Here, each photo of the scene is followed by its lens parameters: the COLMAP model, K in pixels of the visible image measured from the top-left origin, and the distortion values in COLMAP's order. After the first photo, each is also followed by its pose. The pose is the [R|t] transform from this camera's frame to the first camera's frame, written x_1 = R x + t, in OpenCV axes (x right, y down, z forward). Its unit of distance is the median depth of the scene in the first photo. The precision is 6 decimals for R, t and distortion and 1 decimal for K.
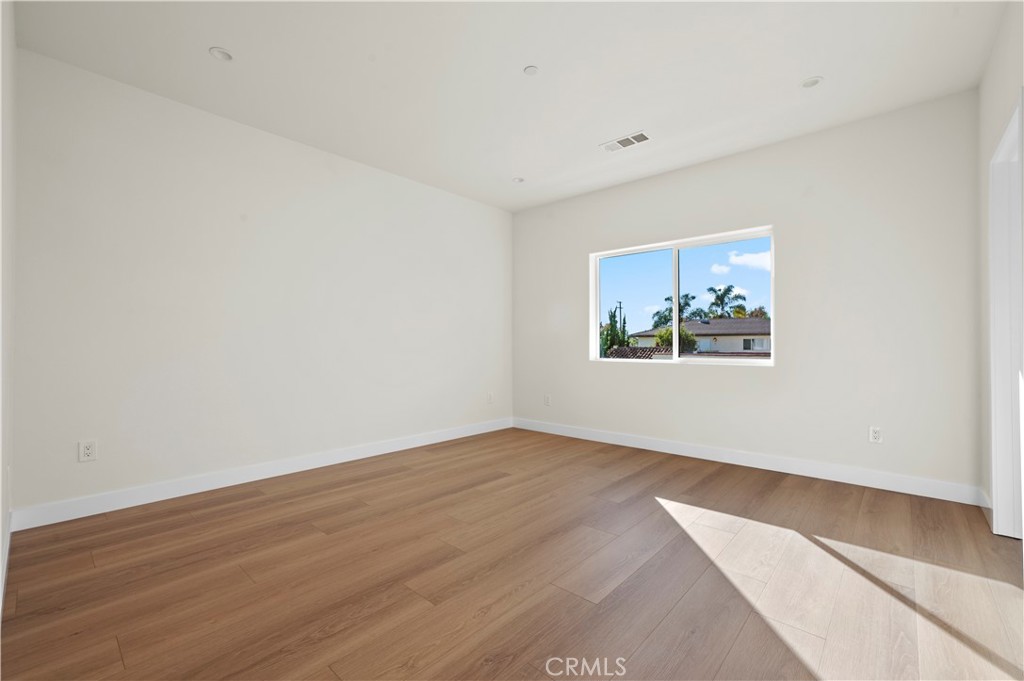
lens RADIAL K [[444.5, 0, 511.7], [0, 444.5, 343.5], [0, 0, 1]] dist [-0.002924, 0.003695]
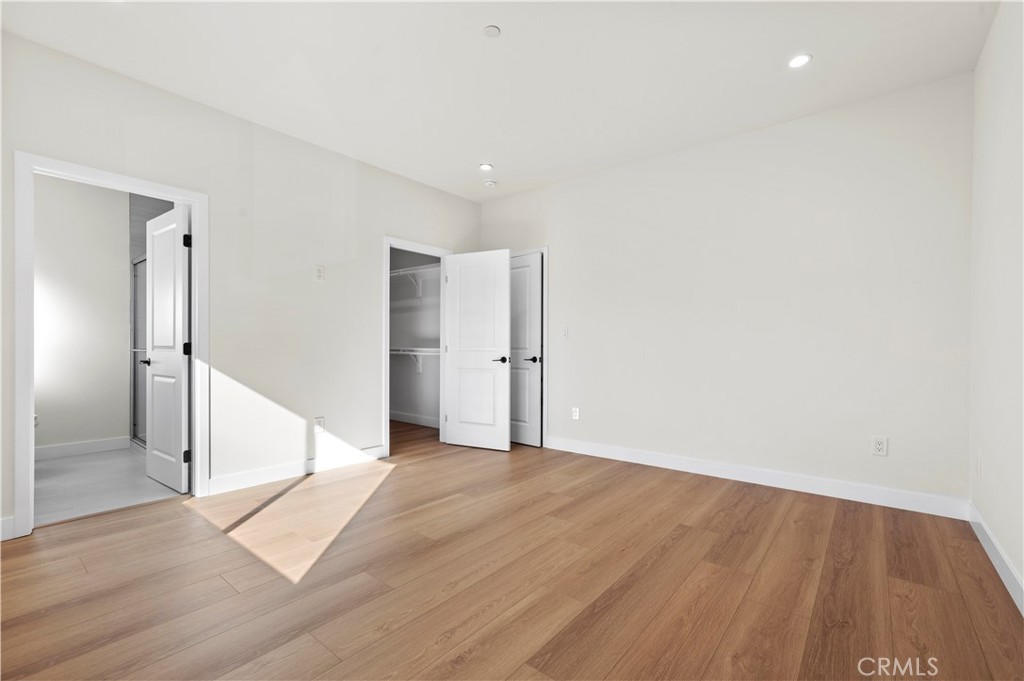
lens RADIAL K [[444.5, 0, 511.0], [0, 444.5, 342.9], [0, 0, 1]] dist [-0.002924, 0.003695]
pose [[-0.998860, -0.003767, -0.047578, 0.048108], [-0.003164, 0.999914, -0.012749, 0.004772], [0.047622, -0.012584, -0.998786, 1.962495]]
